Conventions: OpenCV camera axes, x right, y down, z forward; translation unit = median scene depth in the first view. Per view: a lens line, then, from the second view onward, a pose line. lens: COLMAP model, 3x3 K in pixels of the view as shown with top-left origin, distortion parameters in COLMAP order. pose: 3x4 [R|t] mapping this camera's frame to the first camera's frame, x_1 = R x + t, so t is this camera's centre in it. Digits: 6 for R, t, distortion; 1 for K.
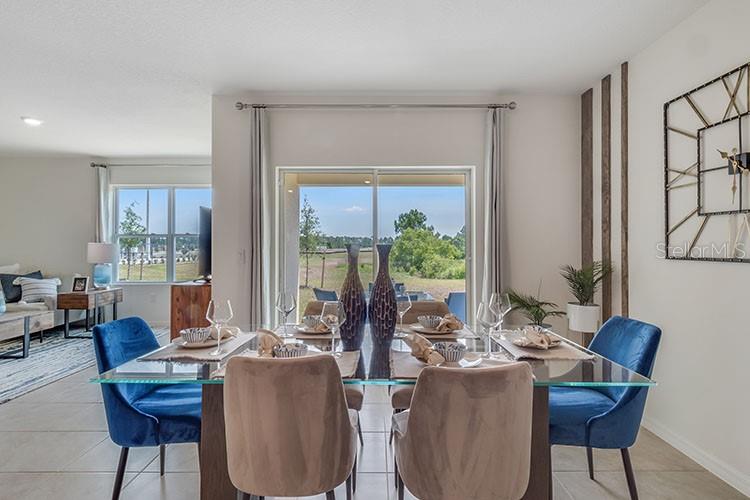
lens RADIAL K [[369.9, 0, 379.1], [0, 369.9, 245.2], [0, 0, 1]] dist [0.004086, -0.004787]
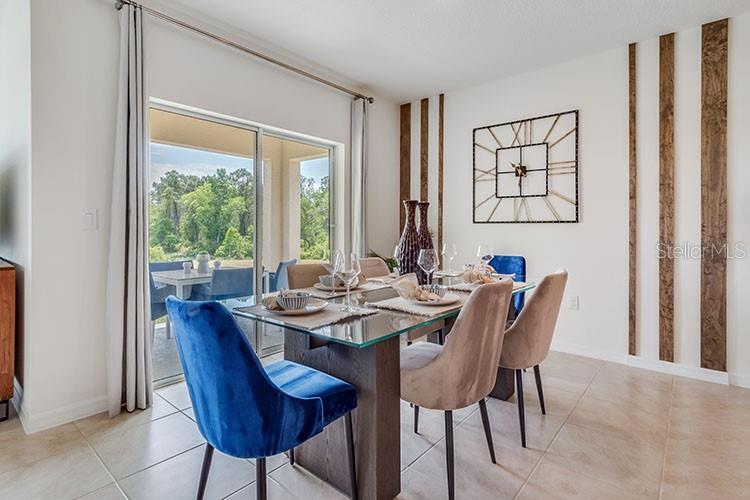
lens RADIAL K [[369.9, 0, 376.7], [0, 369.9, 231.3], [0, 0, 1]] dist [0.004086, -0.004787]
pose [[0.648387, -0.003677, 0.761302, -0.572173], [-0.006126, 0.999931, 0.010047, 0.044298], [-0.761286, -0.011178, 0.648320, 0.192113]]
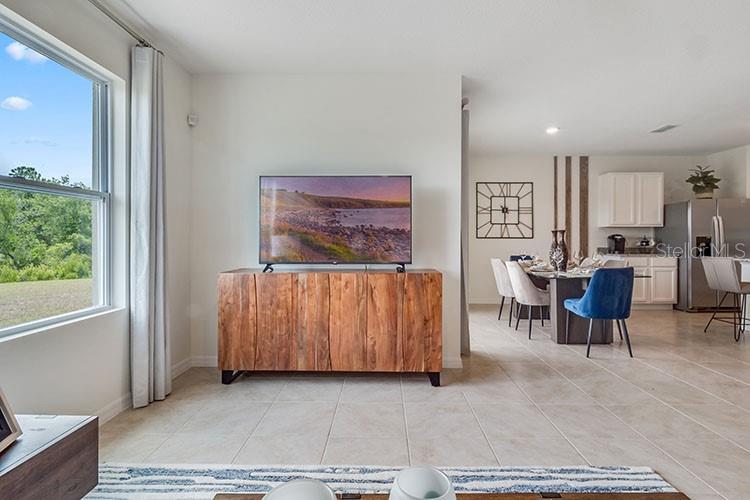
lens RADIAL K [[369.9, 0, 376.4], [0, 369.9, 242.4], [0, 0, 1]] dist [0.004086, -0.004787]
pose [[0.028260, -0.007360, 0.999574, -1.524882], [-0.005067, 0.999959, 0.007506, 0.038520], [-0.999588, -0.005277, 0.028222, 1.257607]]
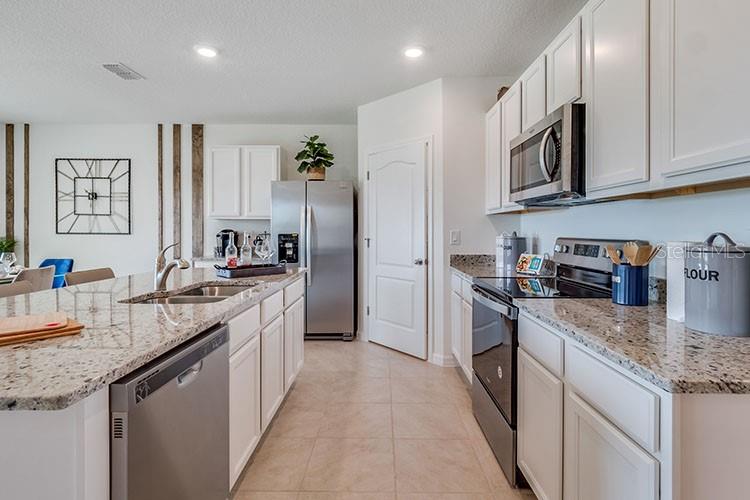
lens RADIAL K [[369.9, 0, 373.2], [0, 369.9, 232.6], [0, 0, 1]] dist [0.004086, -0.004787]
pose [[0.013689, -0.005965, 0.999889, -0.951391], [-0.008848, 0.999942, 0.006086, 0.000994], [-0.999867, -0.008930, 0.013635, -0.600598]]
